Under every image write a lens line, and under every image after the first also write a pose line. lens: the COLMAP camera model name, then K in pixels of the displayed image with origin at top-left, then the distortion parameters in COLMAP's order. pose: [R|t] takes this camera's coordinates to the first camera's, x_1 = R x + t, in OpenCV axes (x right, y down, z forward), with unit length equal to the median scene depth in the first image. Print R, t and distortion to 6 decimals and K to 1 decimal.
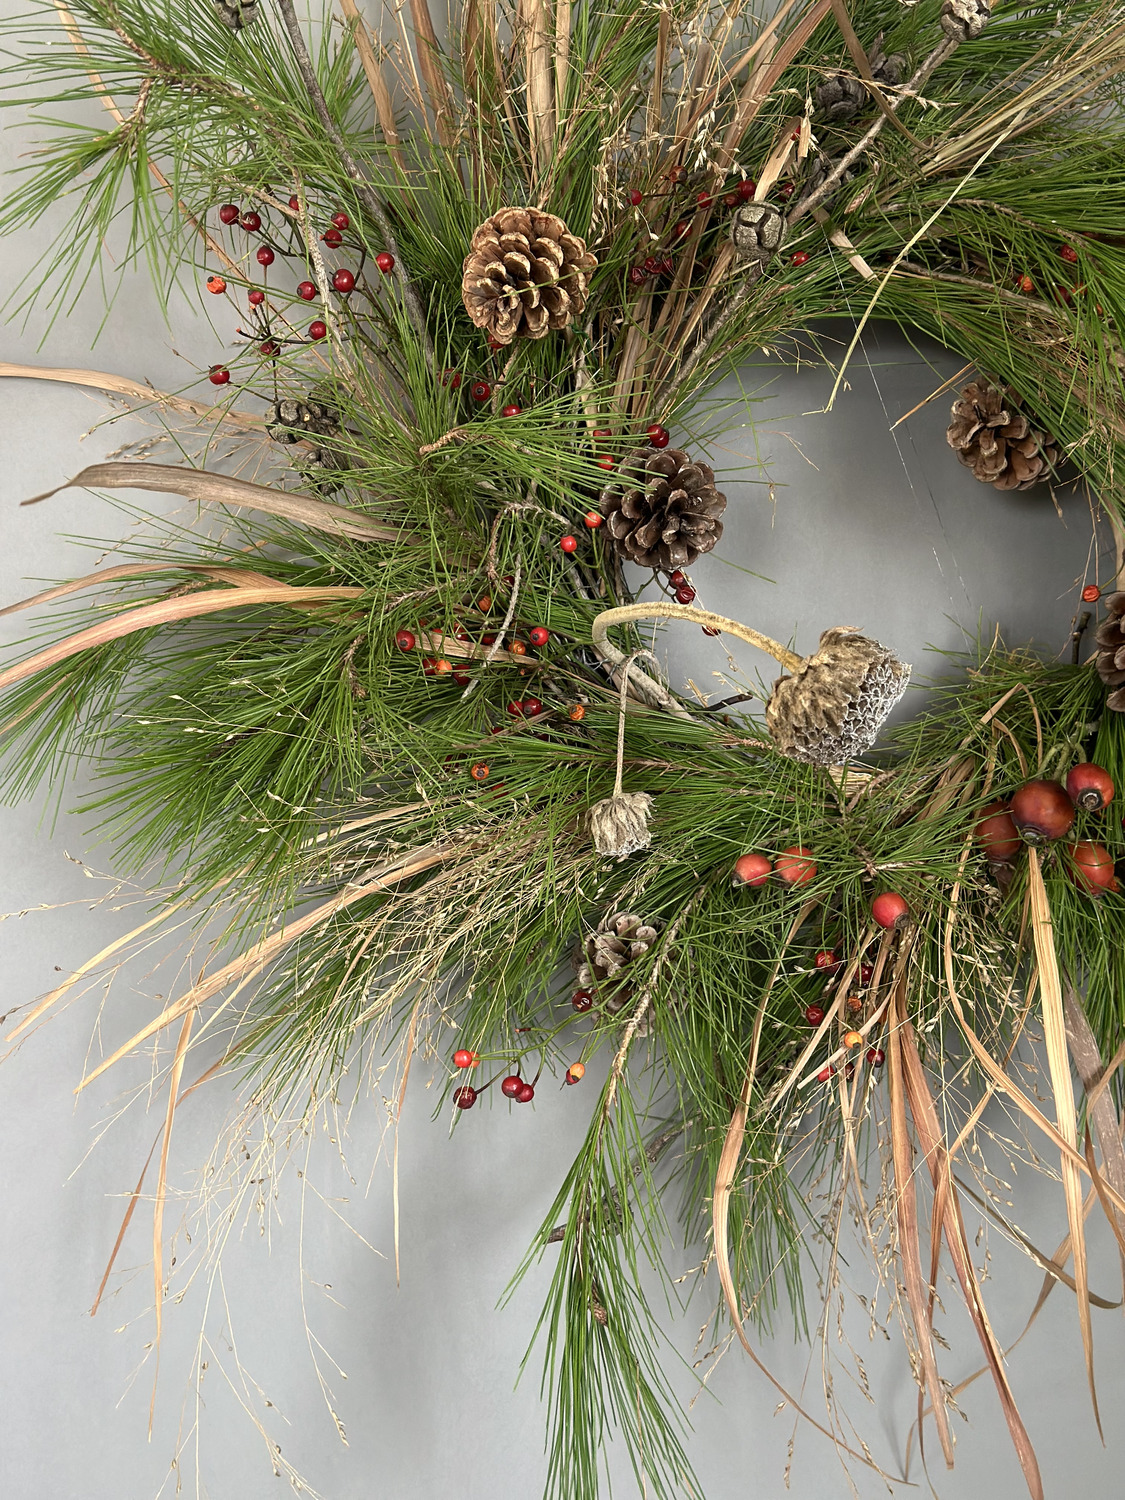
lens RADIAL K [[2186.0, 0, 562.5], [0, 2186.0, 750.0], [0, 0, 1]] dist [0.177743, -0.339290]
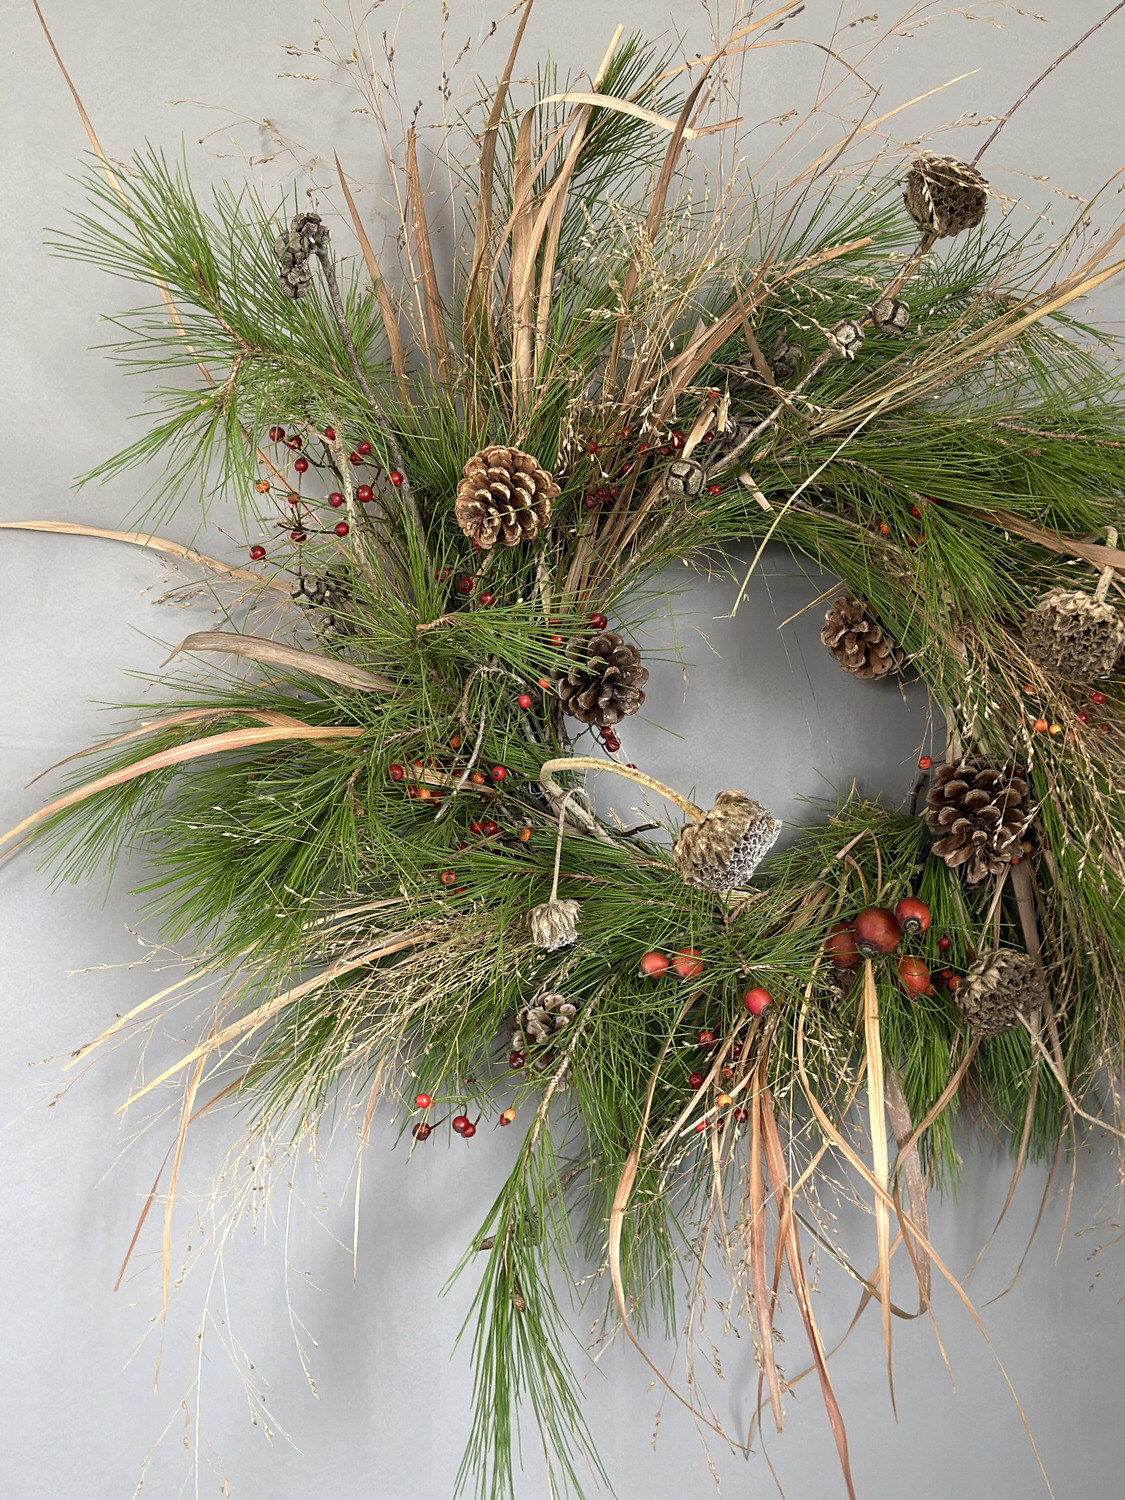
lens RADIAL K [[2186.0, 0, 562.5], [0, 2186.0, 750.0], [0, 0, 1]] dist [0.177743, -0.339290]
pose [[0.997197, 0.057177, 0.048264, -0.036110], [-0.055747, 0.997980, -0.030477, -0.028768], [-0.049909, 0.027701, 0.998370, -0.284601]]
